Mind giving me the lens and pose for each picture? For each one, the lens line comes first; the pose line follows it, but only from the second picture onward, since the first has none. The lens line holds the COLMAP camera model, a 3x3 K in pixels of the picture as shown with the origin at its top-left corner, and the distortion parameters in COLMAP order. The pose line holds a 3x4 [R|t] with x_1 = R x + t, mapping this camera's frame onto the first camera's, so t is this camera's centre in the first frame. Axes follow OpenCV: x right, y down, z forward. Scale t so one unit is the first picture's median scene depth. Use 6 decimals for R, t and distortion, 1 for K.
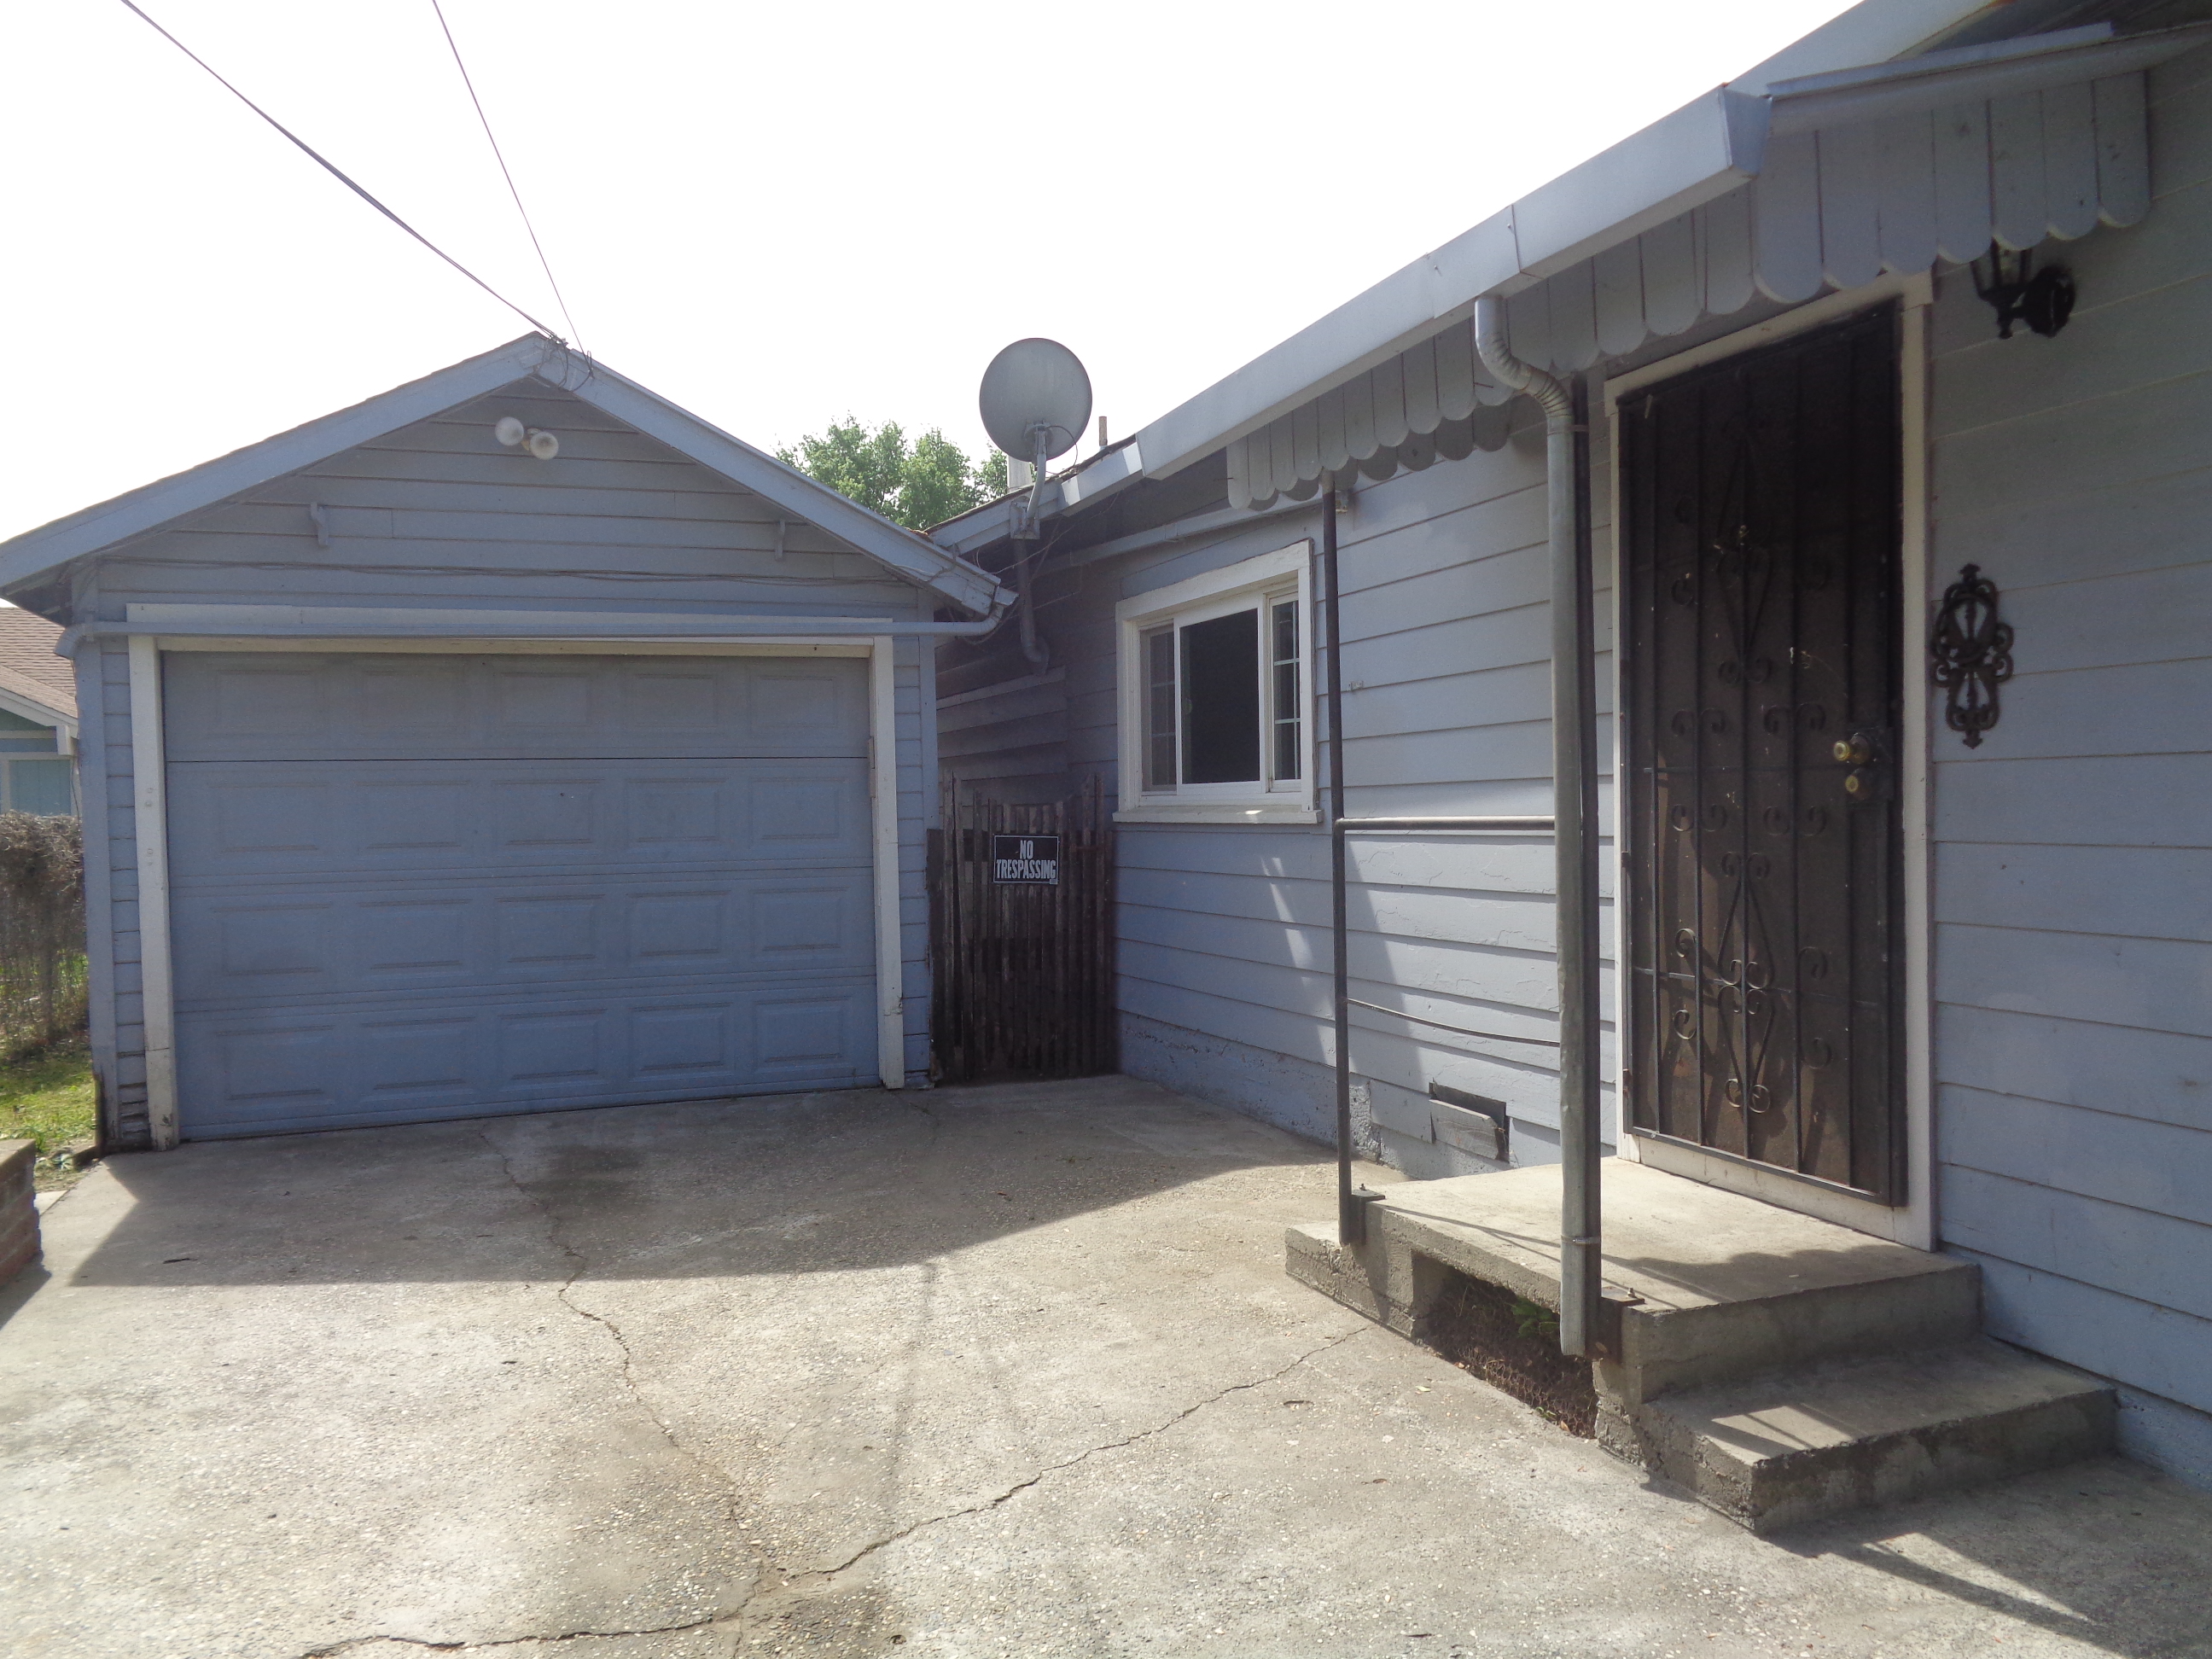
lens RADIAL K [[1598.2, 0, 1106.0], [0, 1598.2, 829.5], [0, 0, 1]] dist [0.003268, 0.000533]
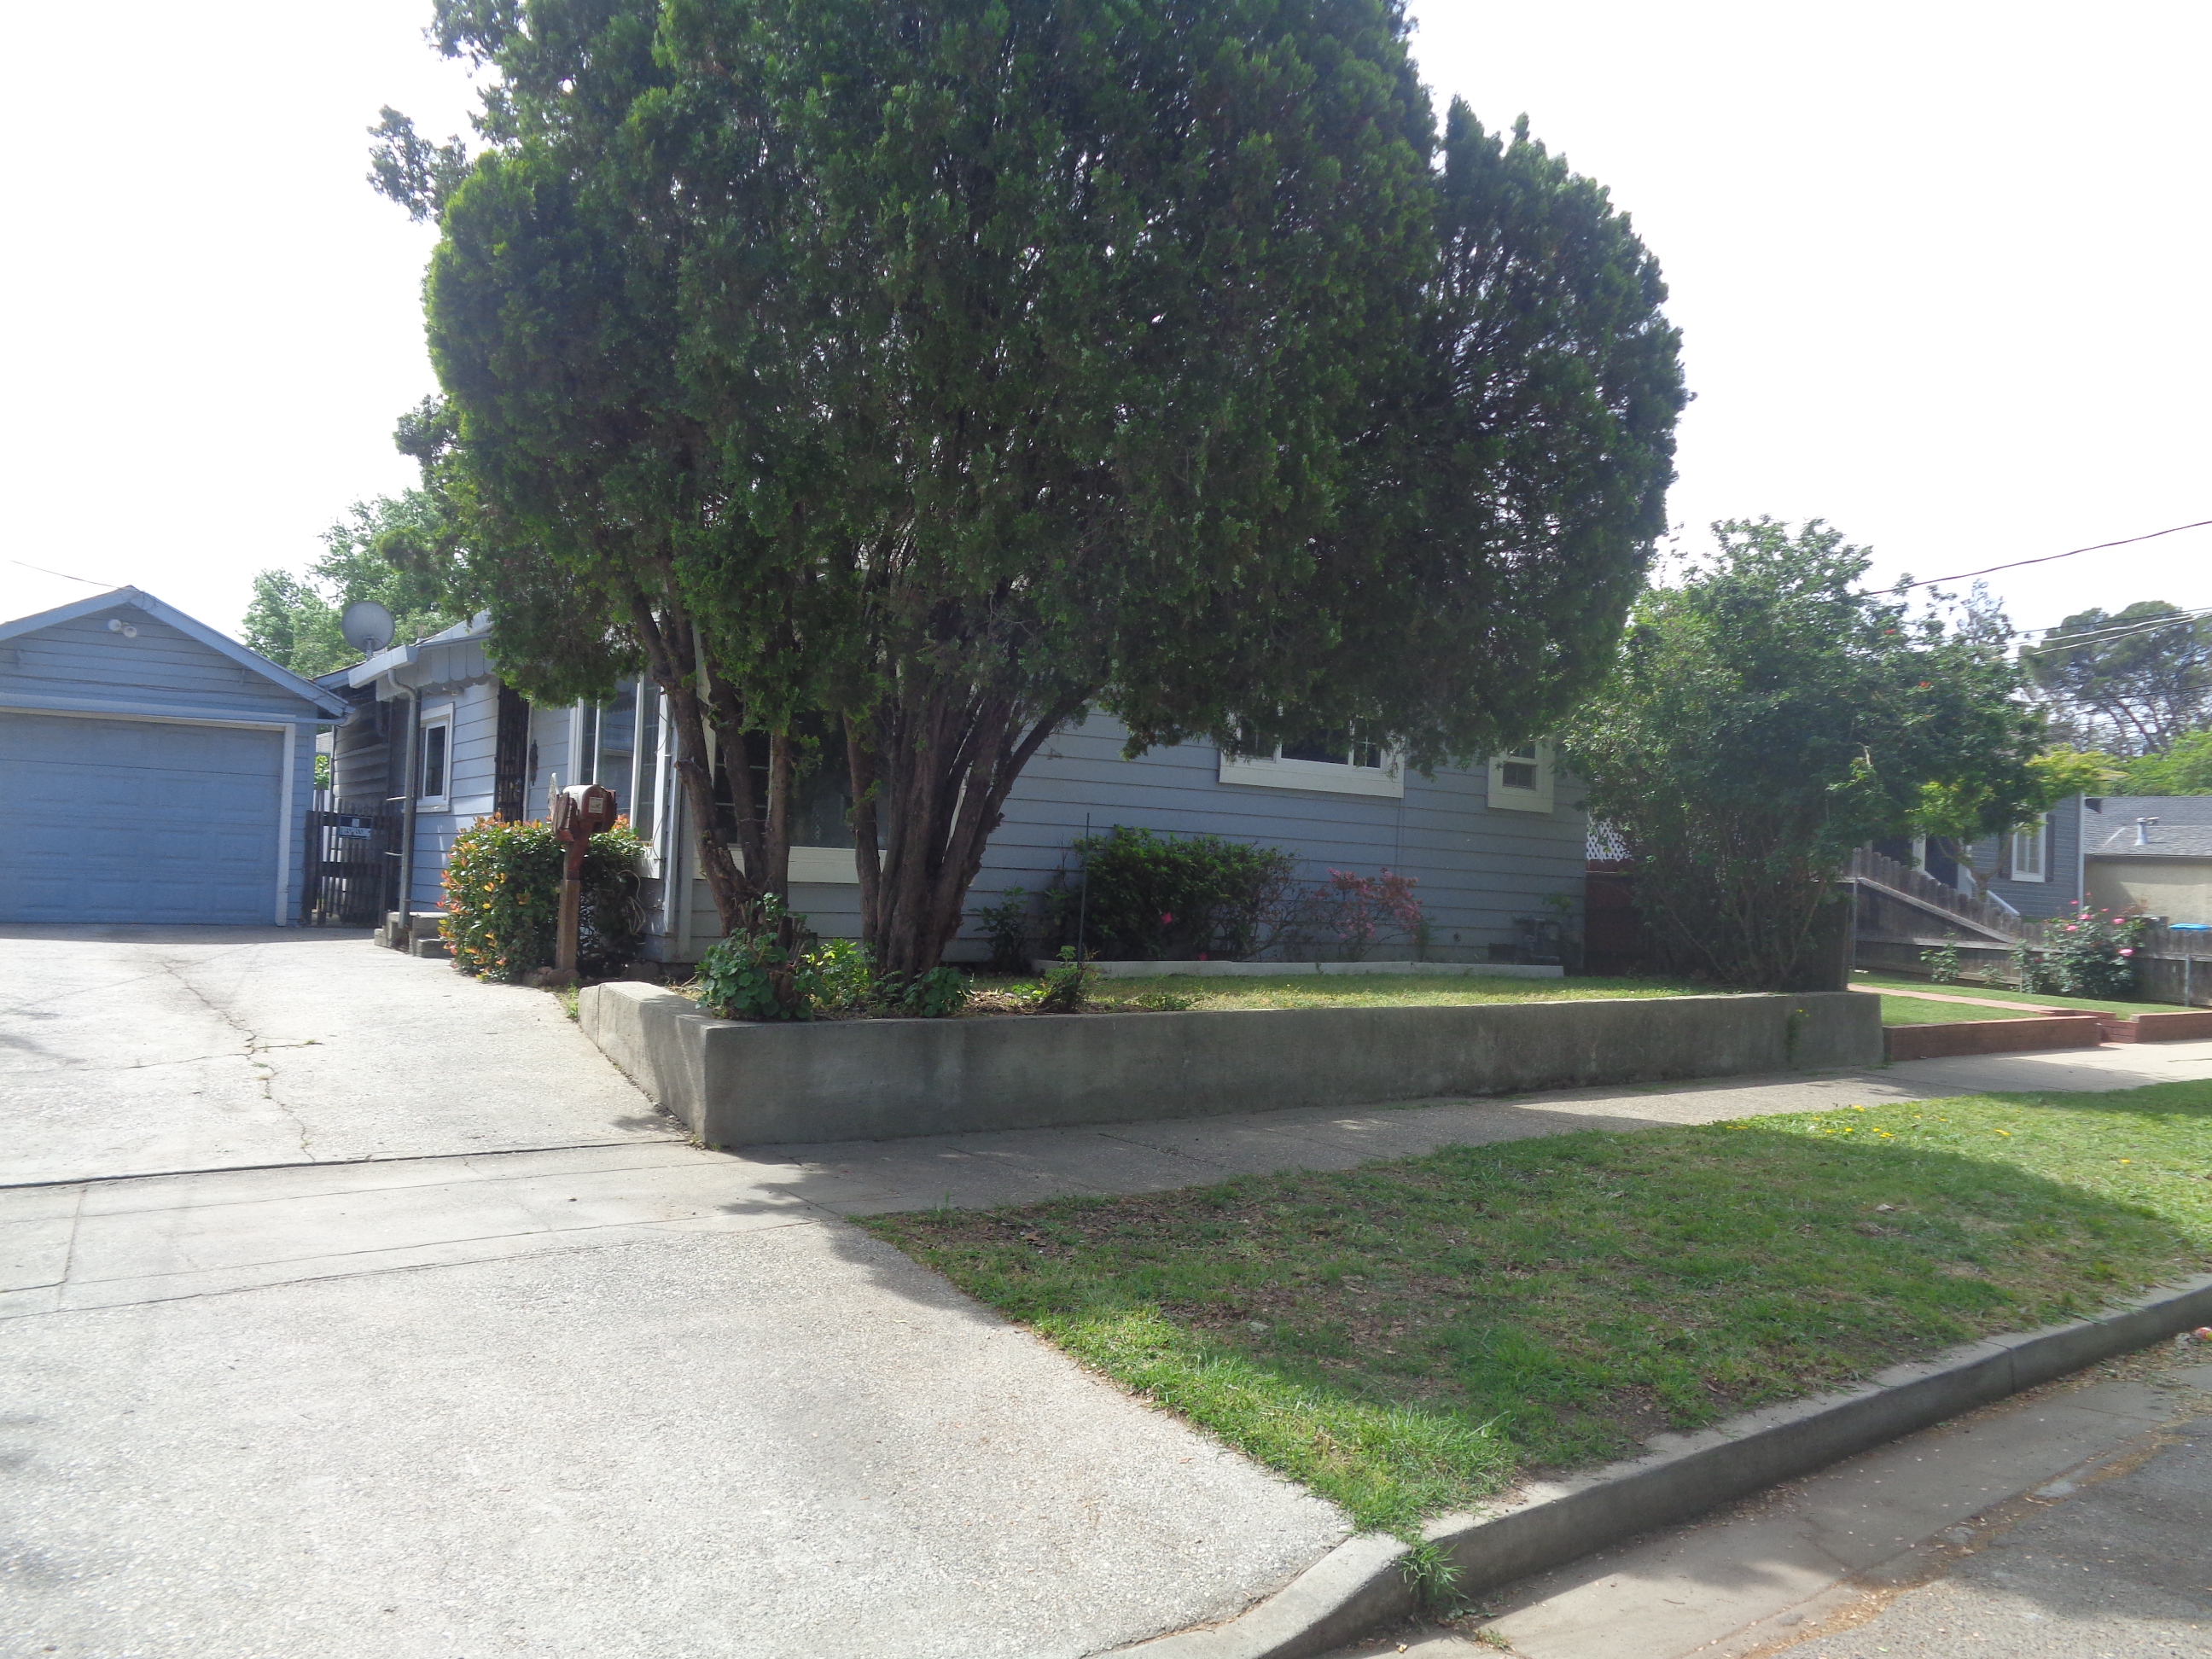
lens RADIAL K [[1598.2, 0, 1106.0], [0, 1598.2, 829.5], [0, 0, 1]] dist [0.003268, 0.000533]
pose [[0.970612, 0.064860, 0.231743, 0.466285], [-0.054766, 0.997260, -0.049732, 0.078527], [-0.234334, 0.035579, 0.971505, -1.461558]]
